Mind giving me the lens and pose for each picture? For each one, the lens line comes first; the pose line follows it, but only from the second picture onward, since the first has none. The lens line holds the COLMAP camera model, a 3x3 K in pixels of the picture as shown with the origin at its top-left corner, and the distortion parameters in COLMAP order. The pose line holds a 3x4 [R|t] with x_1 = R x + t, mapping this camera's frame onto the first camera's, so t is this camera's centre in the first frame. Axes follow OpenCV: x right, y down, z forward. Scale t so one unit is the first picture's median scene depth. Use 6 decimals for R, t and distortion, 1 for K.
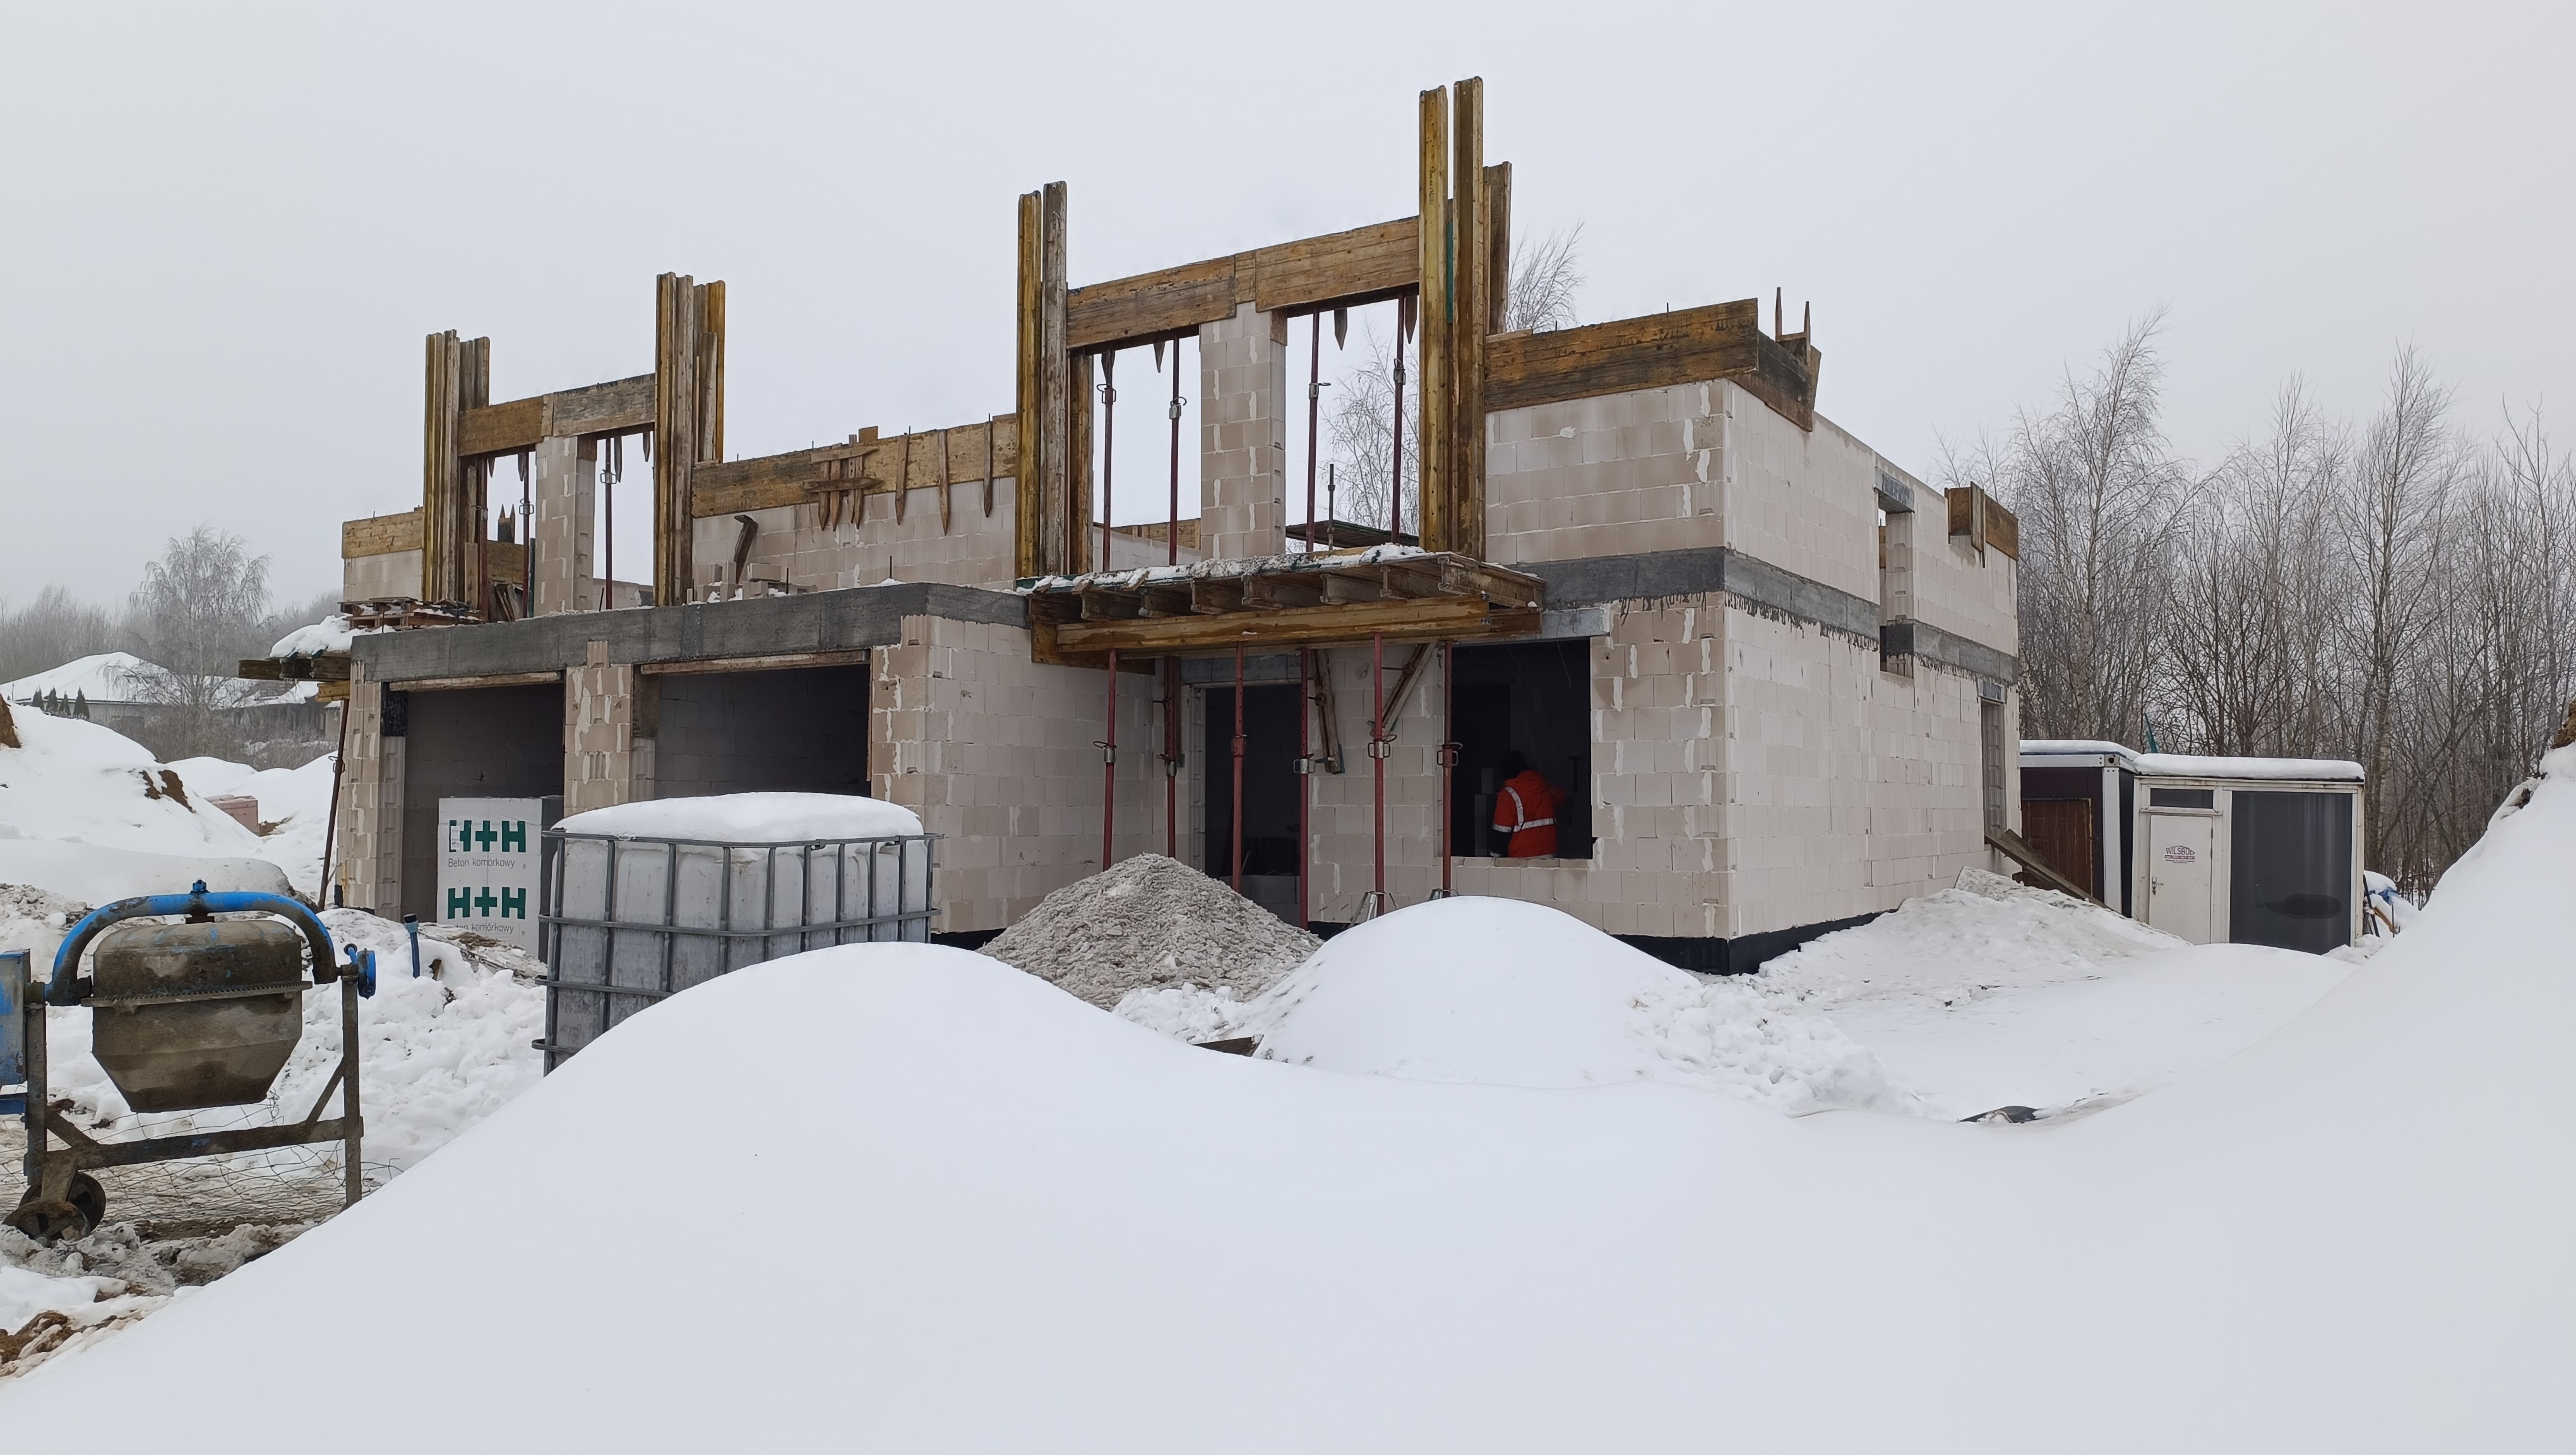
lens RADIAL K [[1803.4, 0, 1288.0], [0, 1803.4, 727.5], [0, 0, 1]] dist [0.084624, -0.173925]
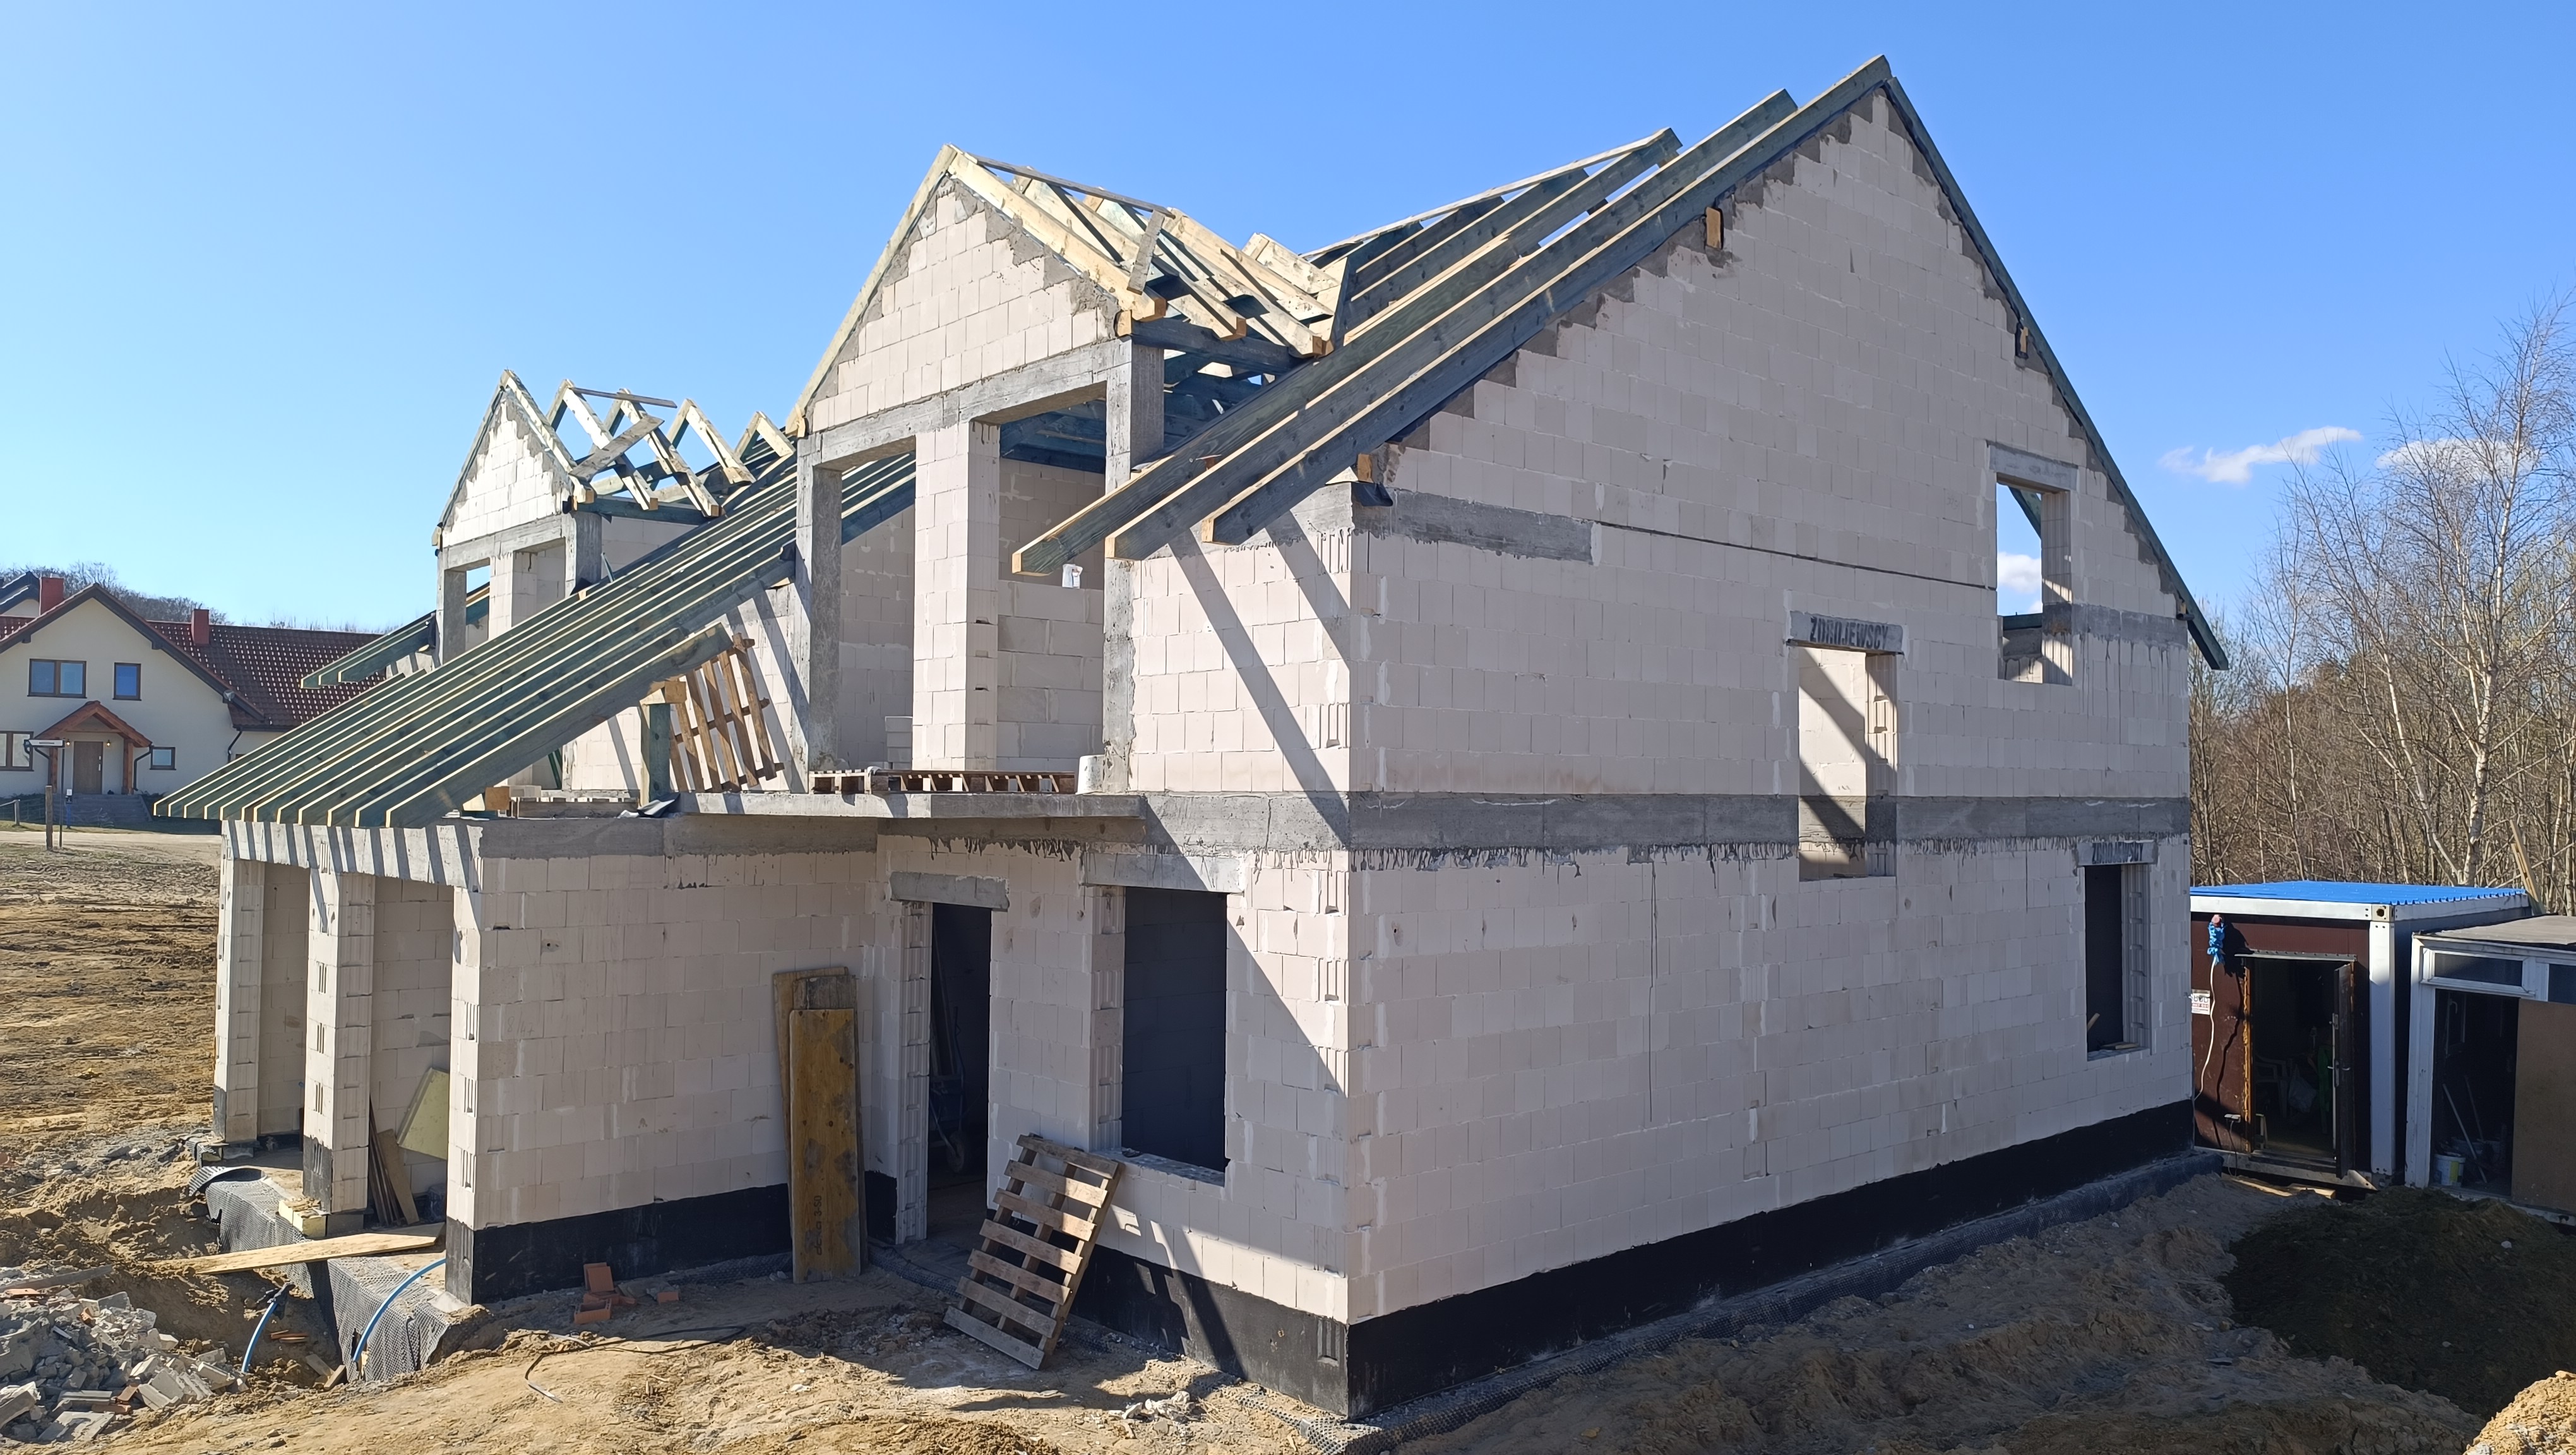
lens RADIAL K [[1803.4, 0, 1288.0], [0, 1803.4, 727.5], [0, 0, 1]] dist [0.084624, -0.173925]
pose [[0.962172, -0.005981, -0.272377, 0.371785], [0.008238, 0.999941, 0.007143, -0.116563], [0.272318, -0.009116, 0.962164, 0.241033]]
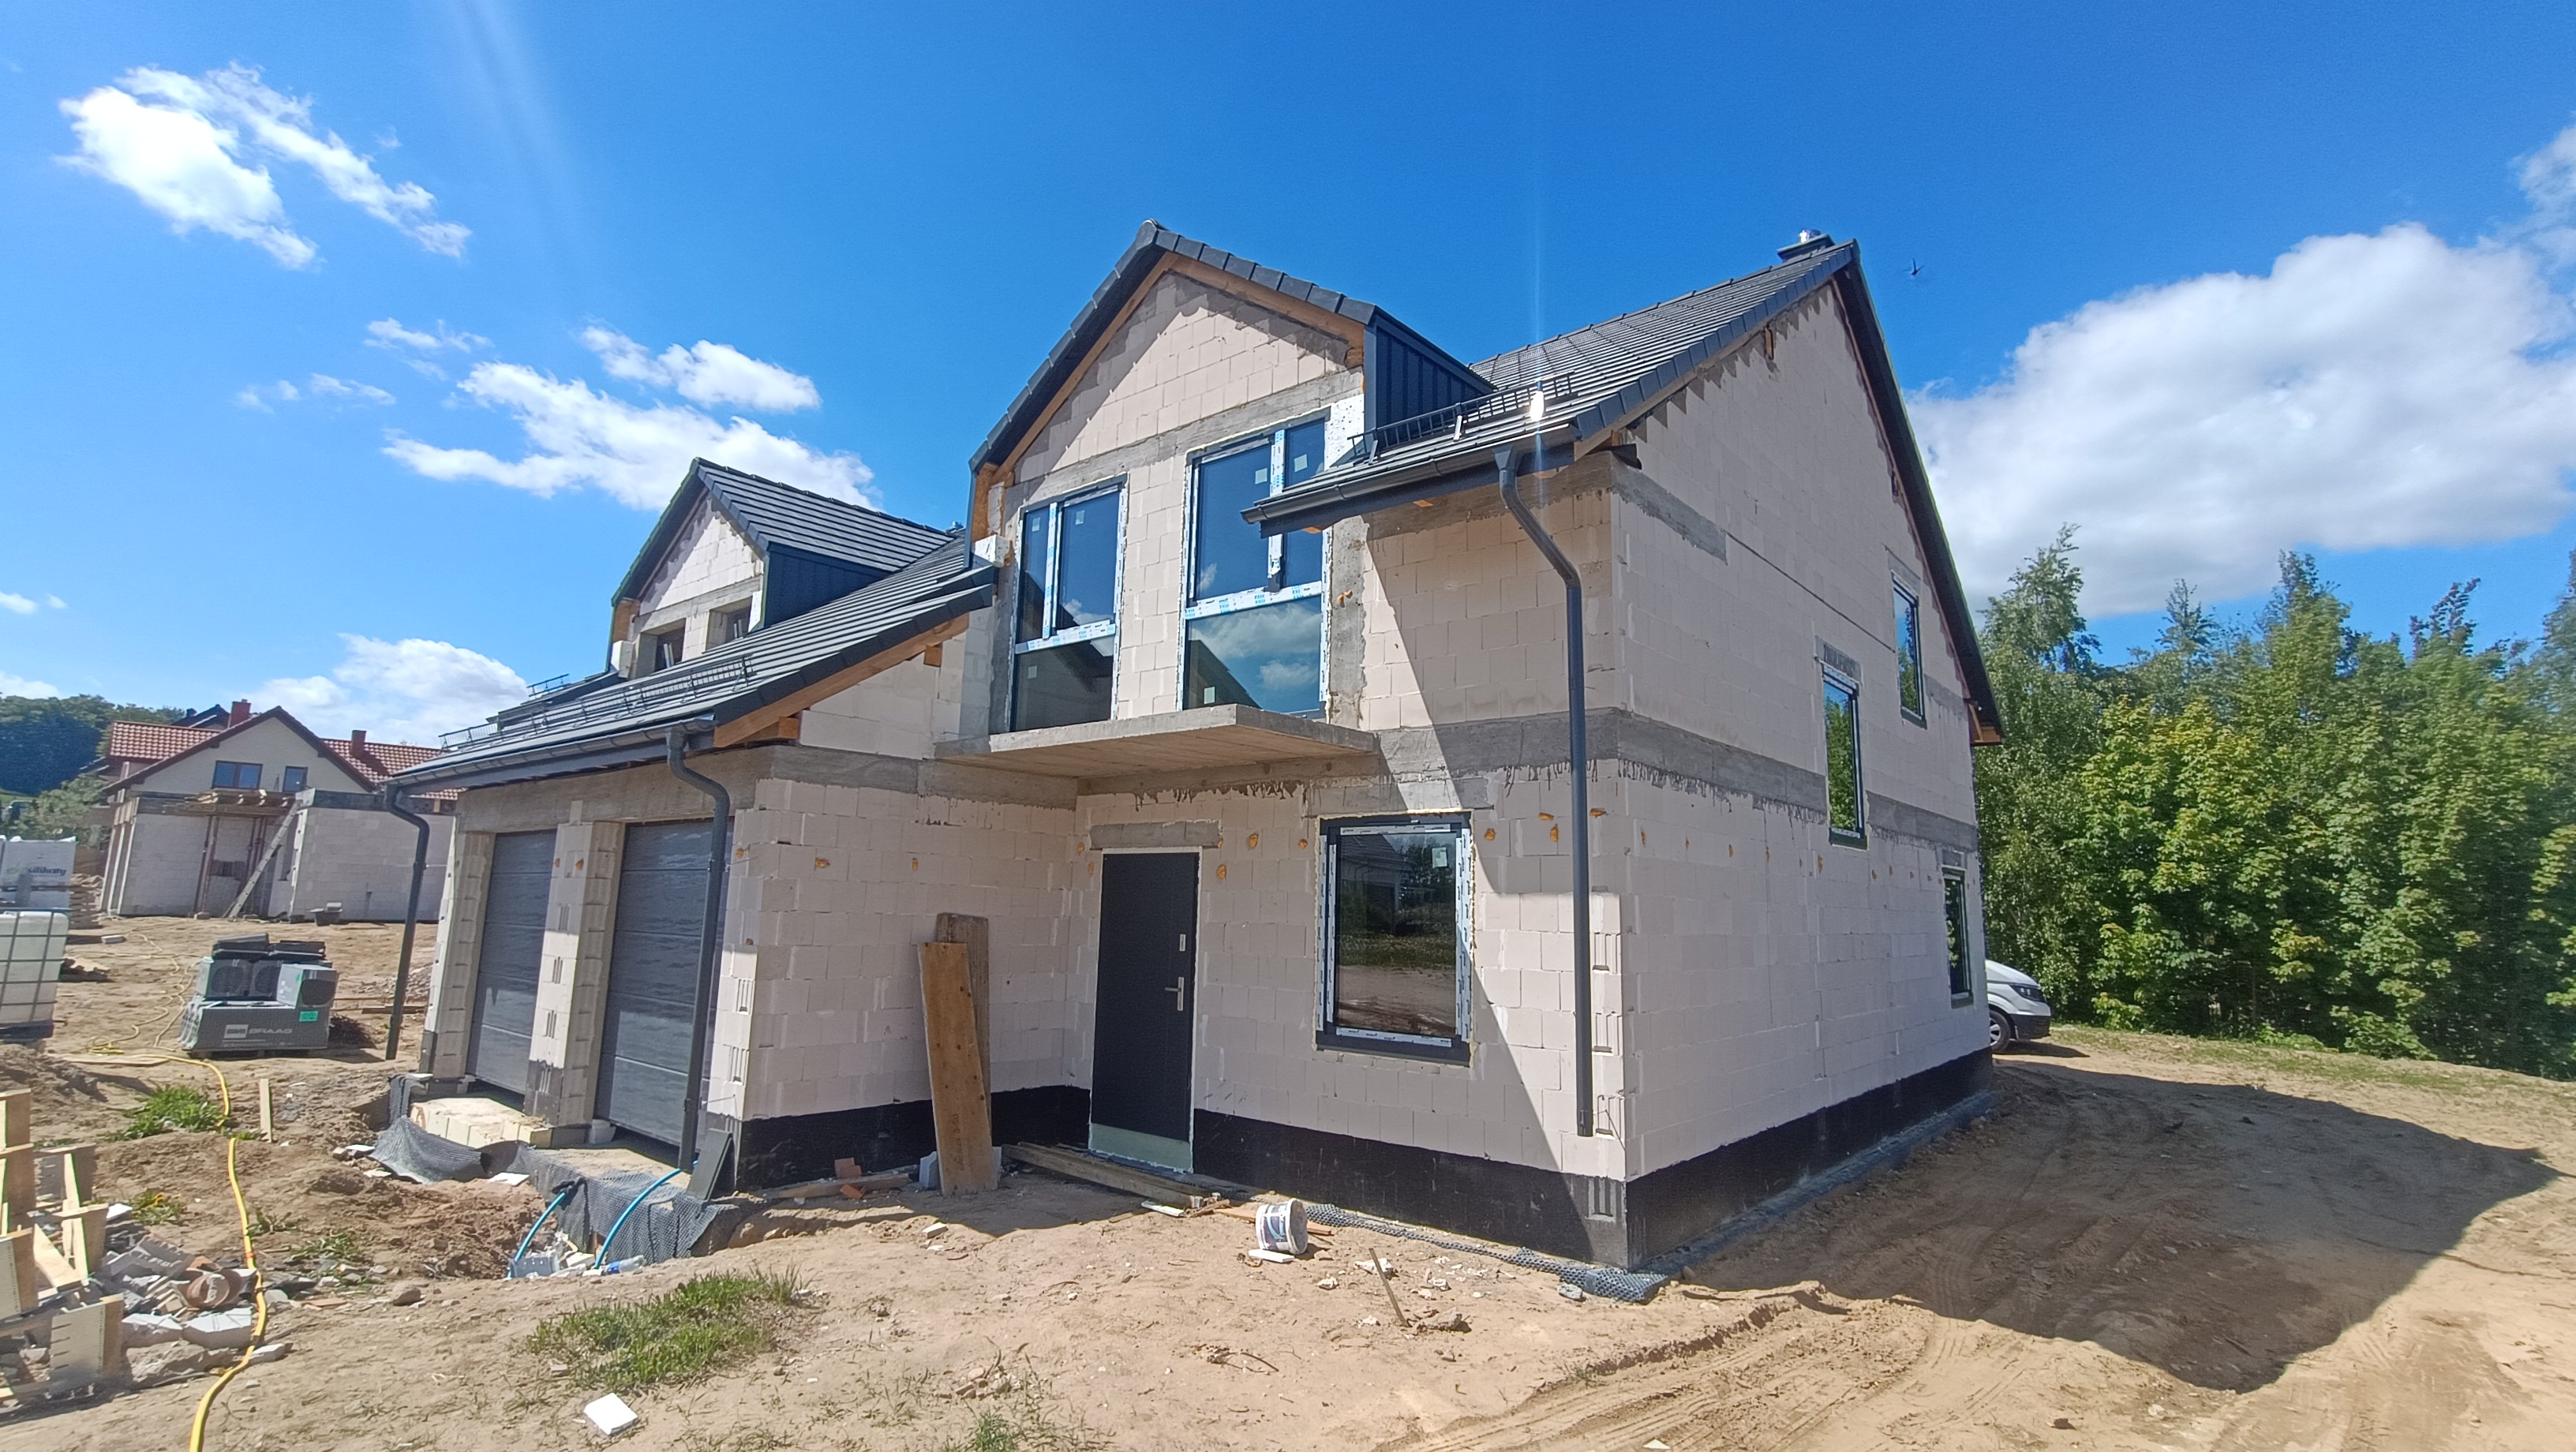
lens RADIAL K [[1195.8, 0, 1278.0], [0, 1195.8, 702.4], [0, 0, 1]] dist [-0.012027, -0.000044]
pose [[0.989527, -0.001351, -0.144340, 0.144875], [-0.016816, 0.992068, -0.124570, -0.025239], [0.143363, 0.125692, 0.981656, 0.368275]]
